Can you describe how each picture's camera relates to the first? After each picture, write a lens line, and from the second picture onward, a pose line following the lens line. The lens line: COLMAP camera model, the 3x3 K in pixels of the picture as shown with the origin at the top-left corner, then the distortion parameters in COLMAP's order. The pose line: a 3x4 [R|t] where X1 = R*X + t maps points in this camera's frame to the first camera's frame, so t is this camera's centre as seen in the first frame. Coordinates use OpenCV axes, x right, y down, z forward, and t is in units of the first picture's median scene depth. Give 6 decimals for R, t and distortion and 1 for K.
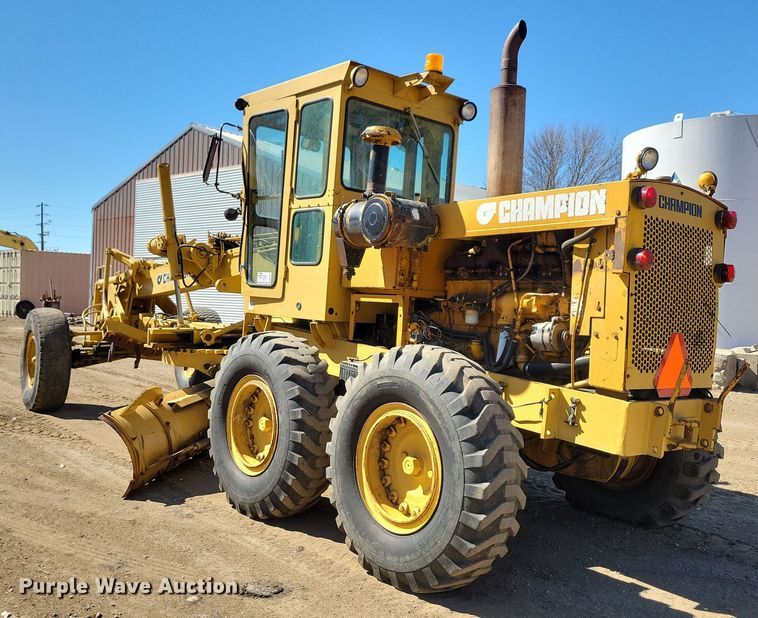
lens RADIAL K [[786.1, 0, 379.0], [0, 786.1, 309.0], [0, 0, 1]] dist [0.094139, 0.002896]
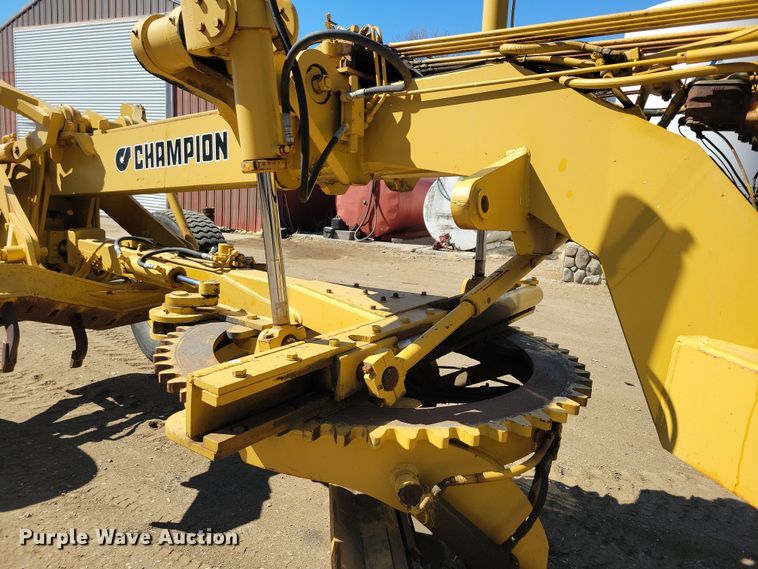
lens RADIAL K [[568.5, 0, 379.0], [0, 568.5, 284.5], [0, 0, 1]] dist [0.027097, -0.009652]
pose [[0.965828, -0.012136, 0.258899, -0.225543], [-0.033695, 0.984546, 0.171852, -0.028256], [-0.256984, -0.174703, 0.950494, 0.663834]]
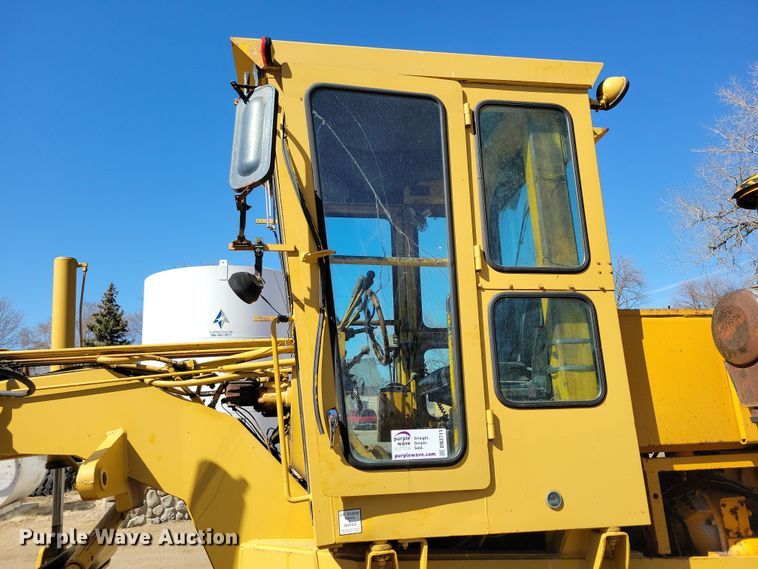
lens RADIAL K [[577.7, 0, 396.2], [0, 577.7, 283.2], [0, 0, 1]] dist [0.034184, -0.005765]
pose [[0.502565, 0.134855, 0.853957, -0.299740], [0.074831, 0.977267, -0.198367, -0.044138], [-0.861295, 0.163595, 0.481049, 0.595005]]
